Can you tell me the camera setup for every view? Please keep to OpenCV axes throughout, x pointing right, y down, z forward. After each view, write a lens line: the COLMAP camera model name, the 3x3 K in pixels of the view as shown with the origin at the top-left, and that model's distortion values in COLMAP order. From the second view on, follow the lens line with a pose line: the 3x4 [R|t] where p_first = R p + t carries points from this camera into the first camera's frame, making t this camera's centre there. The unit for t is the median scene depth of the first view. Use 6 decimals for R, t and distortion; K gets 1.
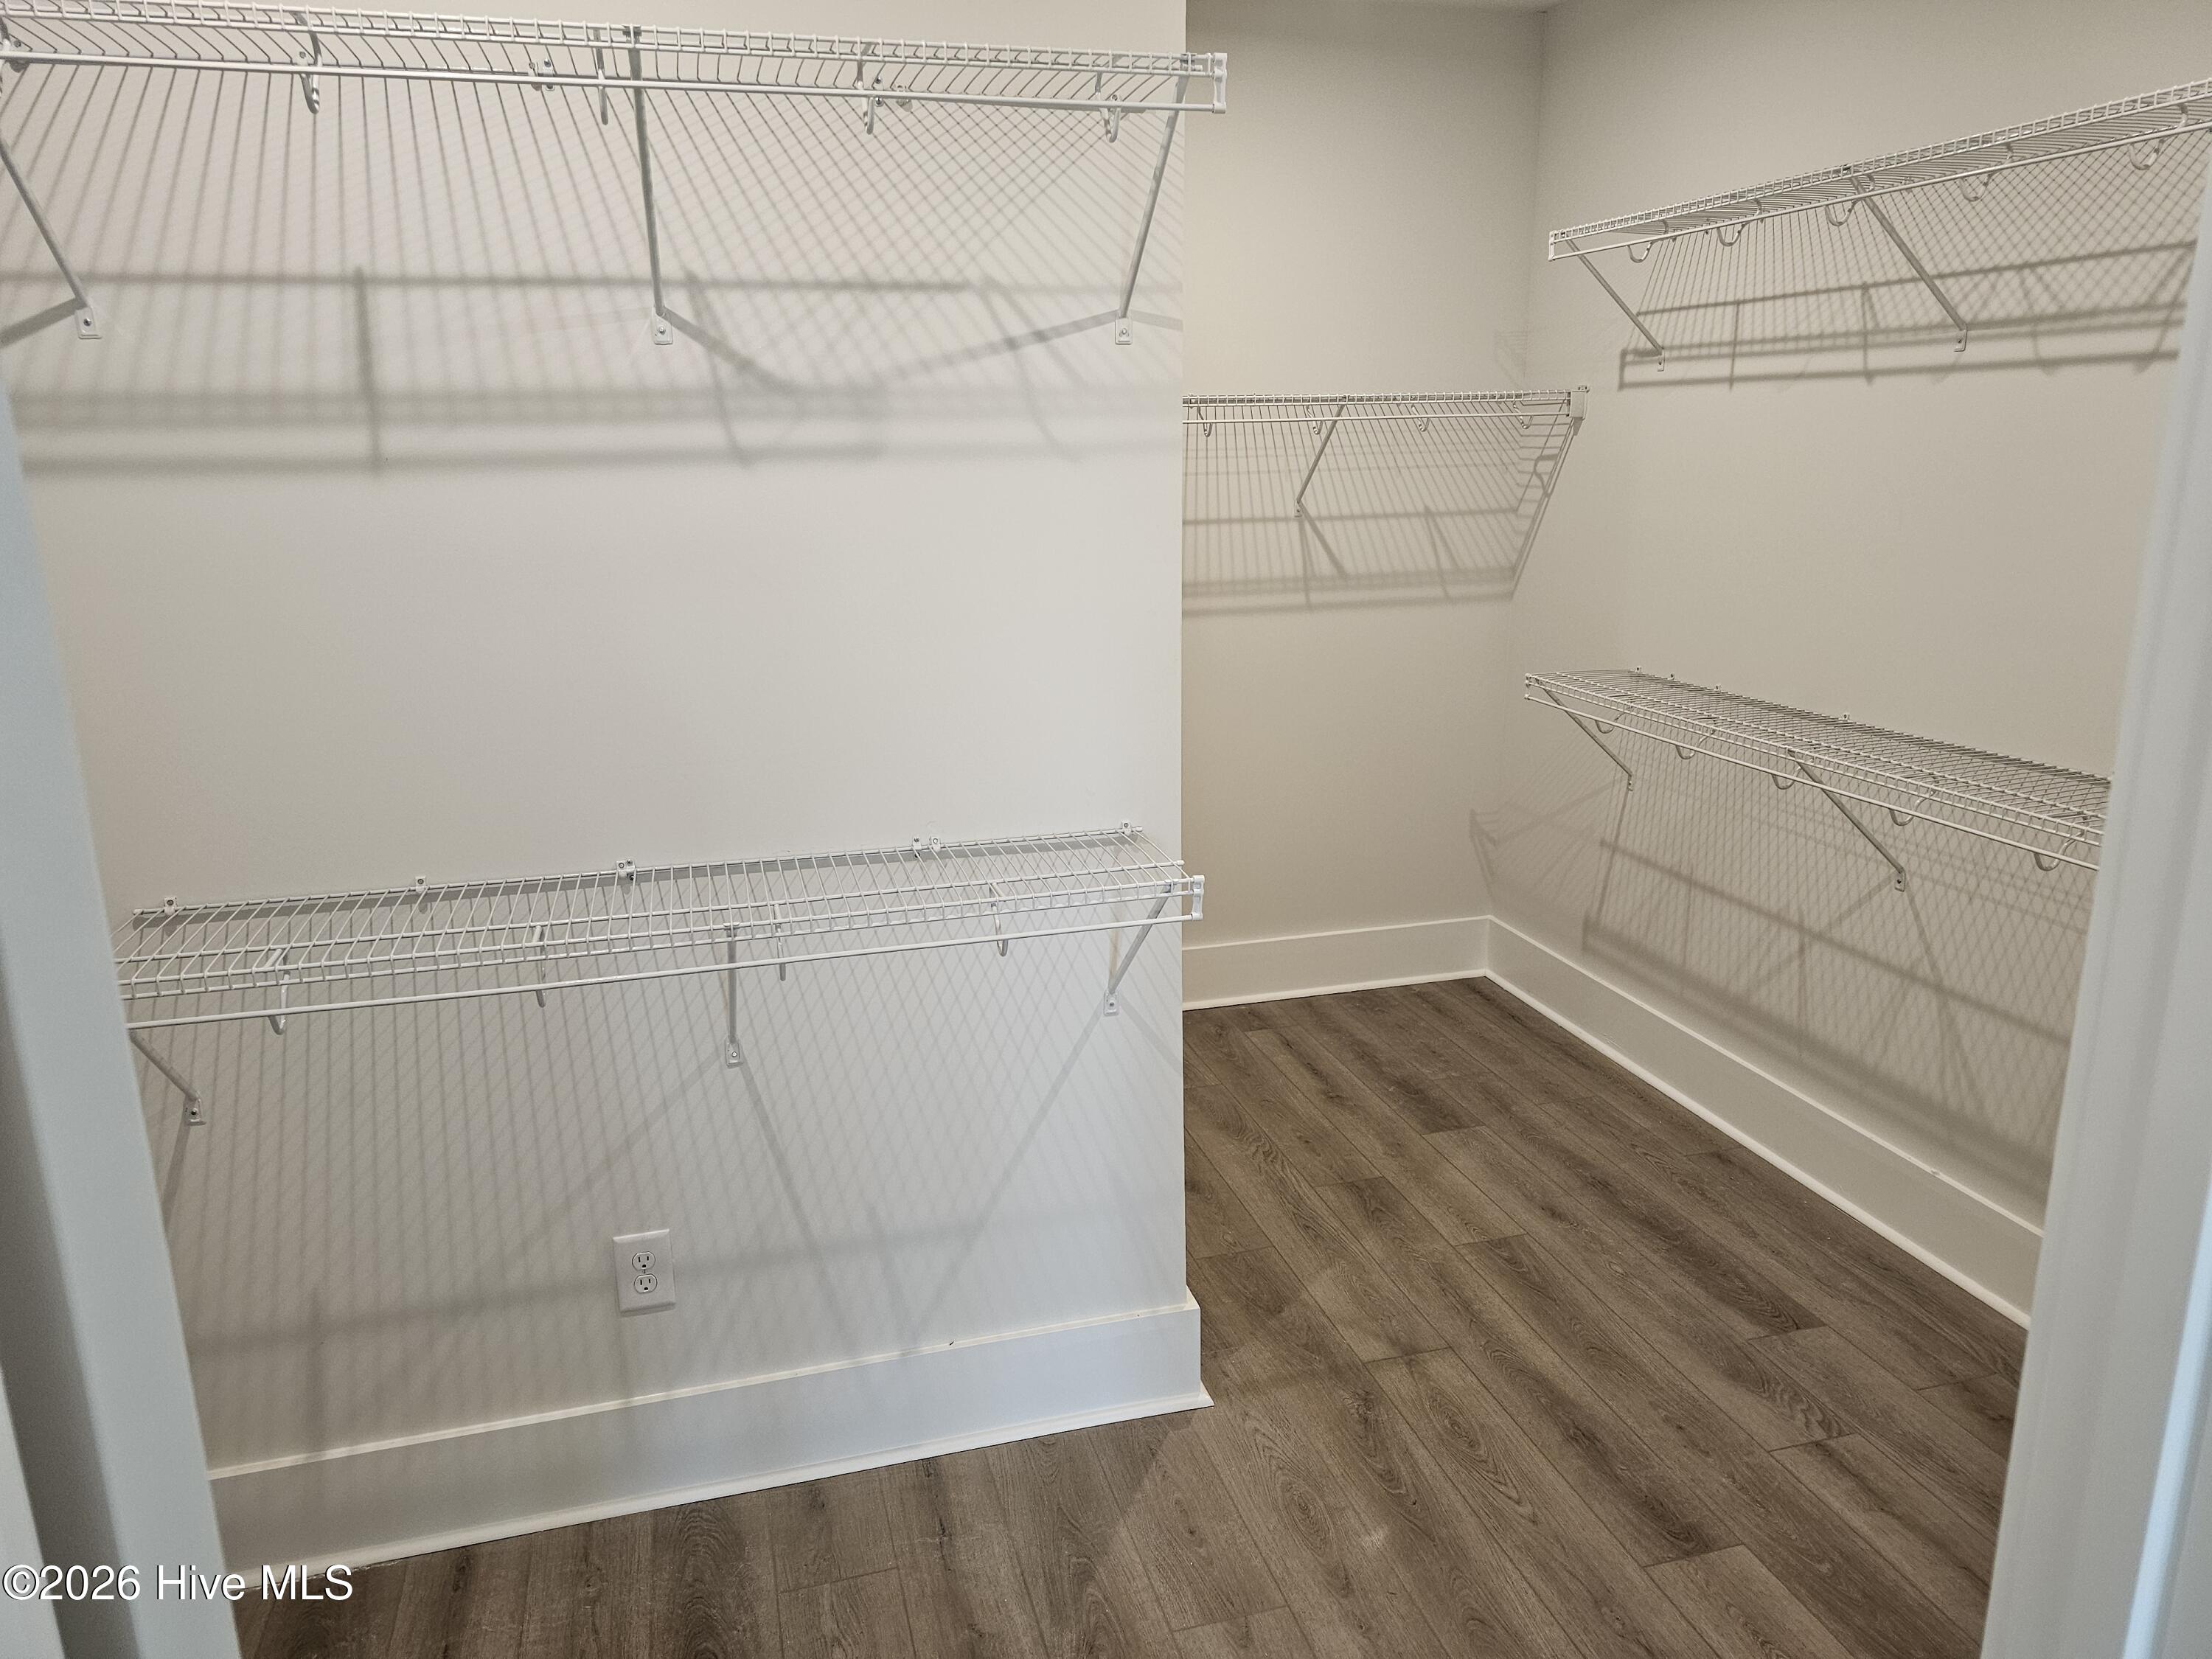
lens RADIAL K [[1494.4, 0, 1104.1], [0, 1494.4, 837.0], [0, 0, 1]] dist [0.027037, -0.007896]
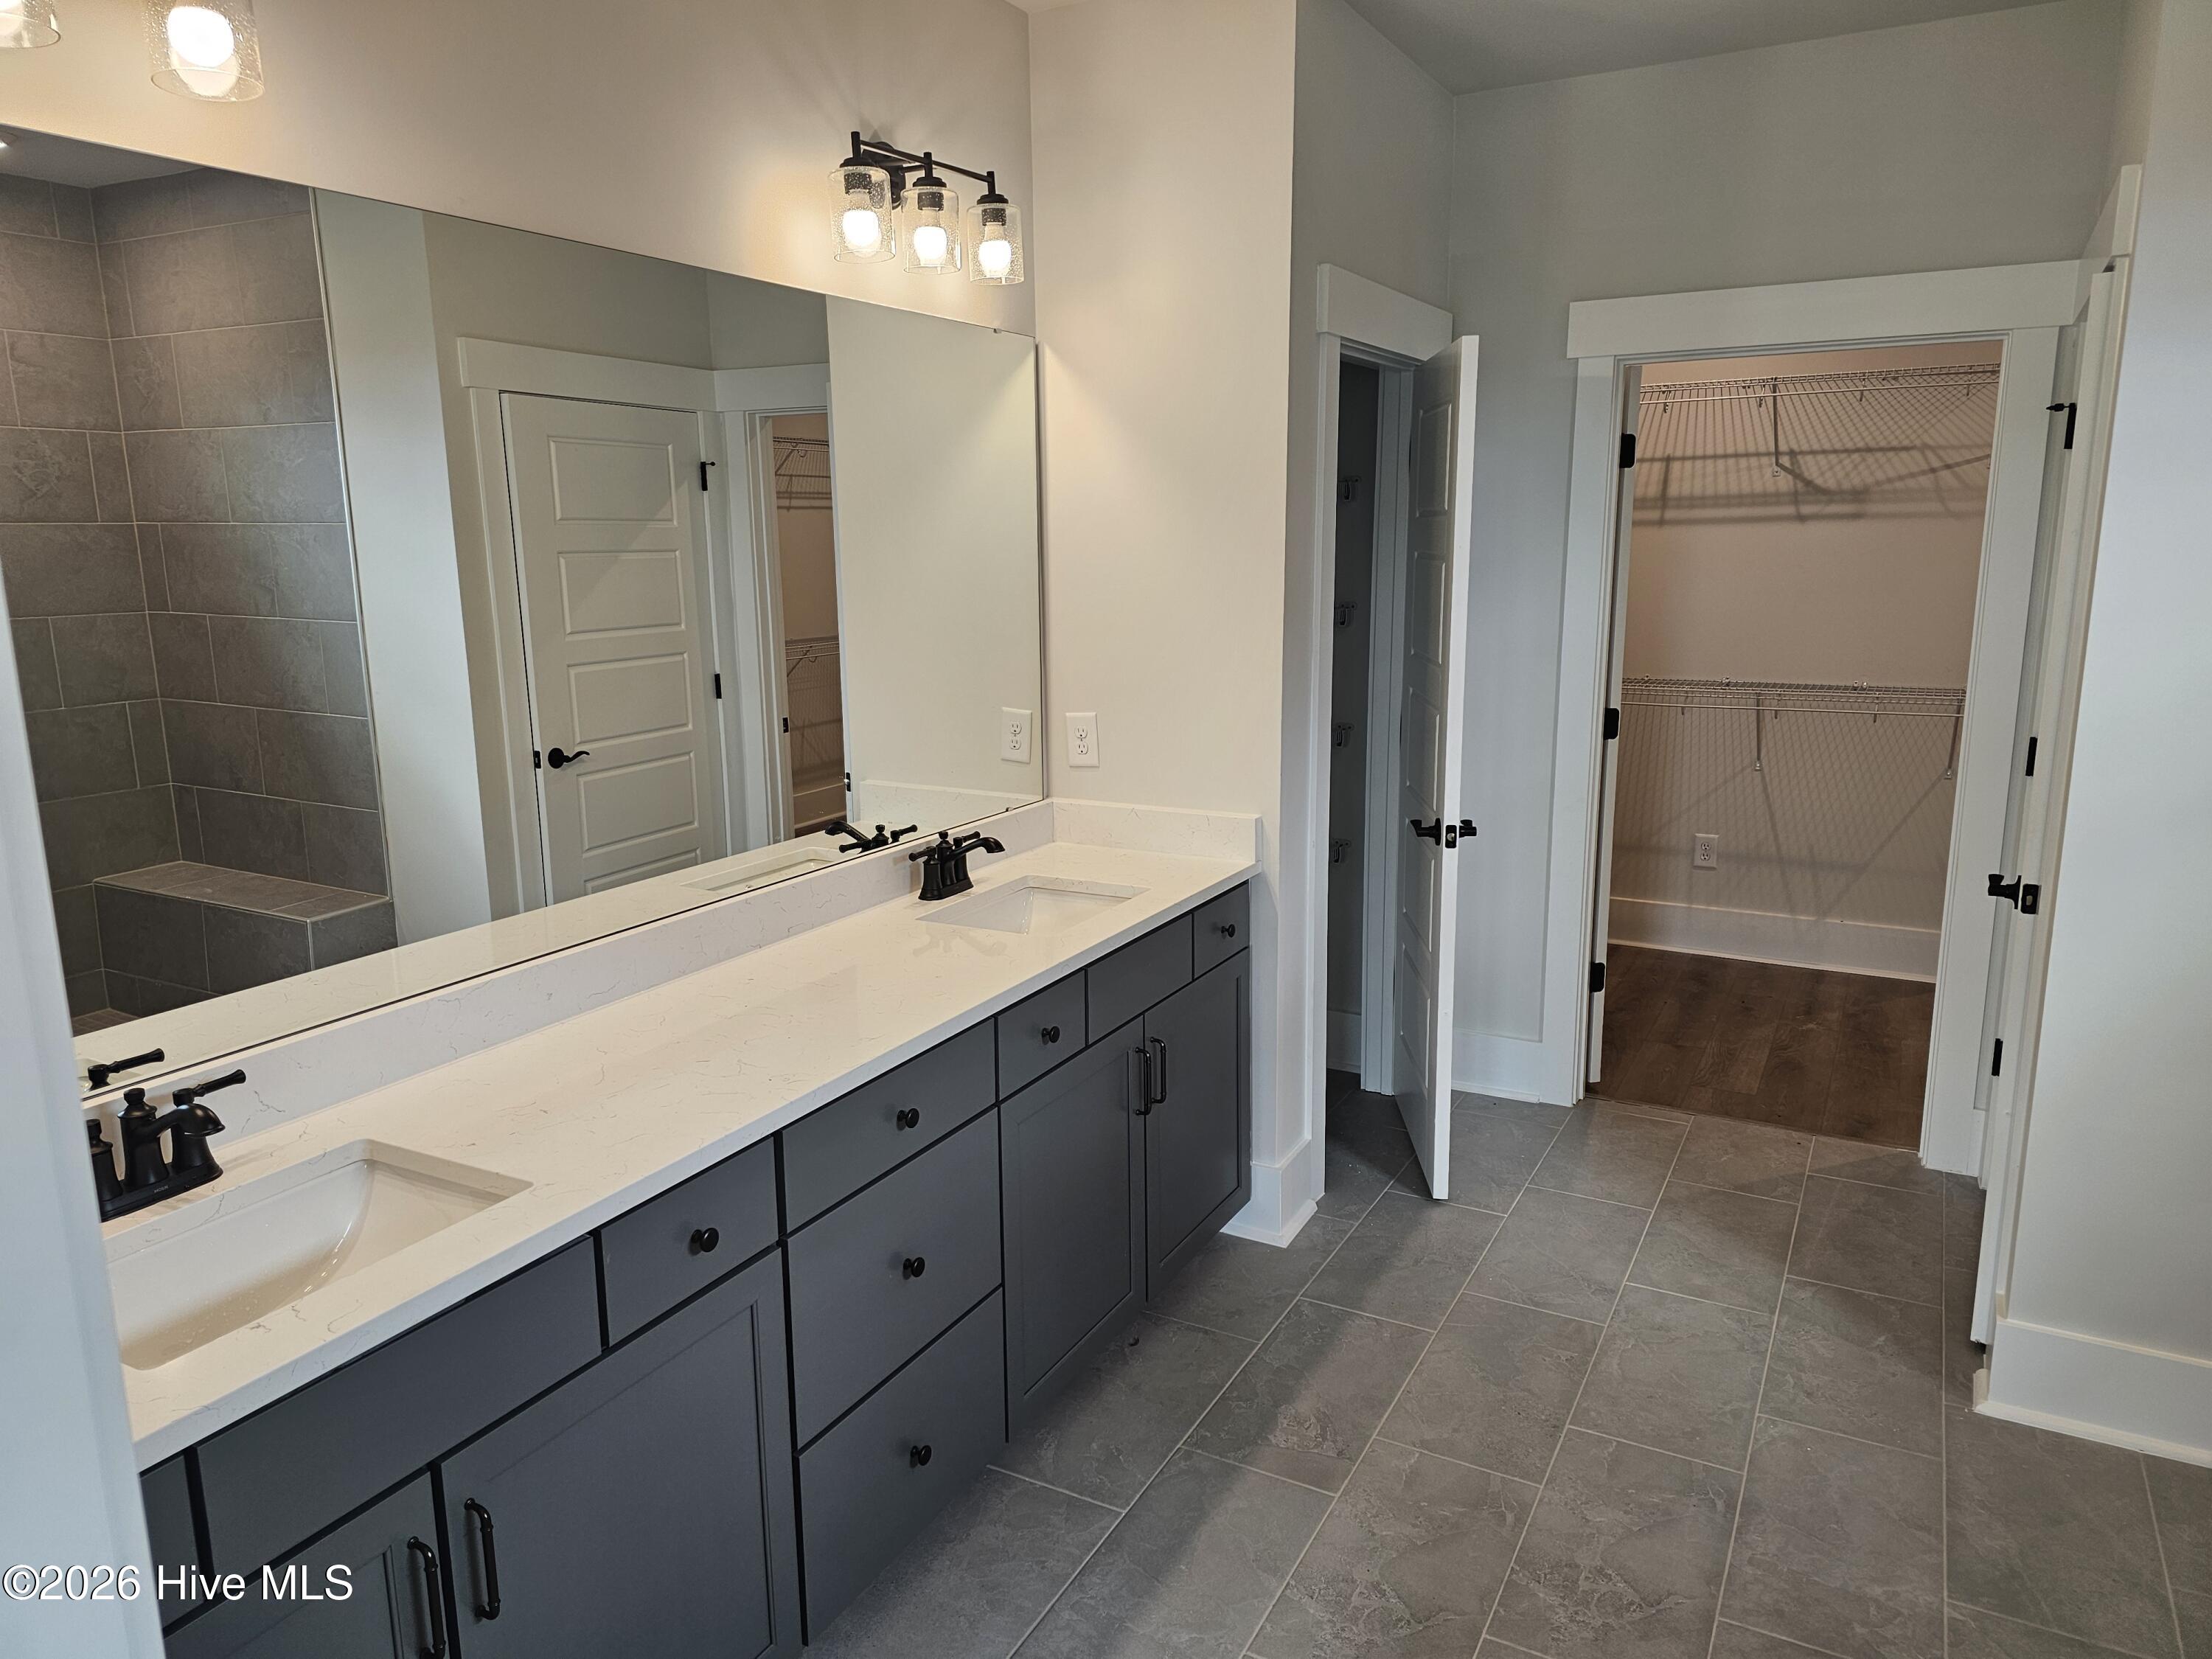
lens RADIAL K [[1494.4, 0, 1096.7], [0, 1494.4, 833.1], [0, 0, 1]] dist [0.027037, -0.007896]
pose [[0.720488, 0.139957, -0.679198, 0.706691], [-0.171562, 0.984950, 0.020970, 0.424394], [0.671911, 0.101416, 0.733656, -1.624630]]
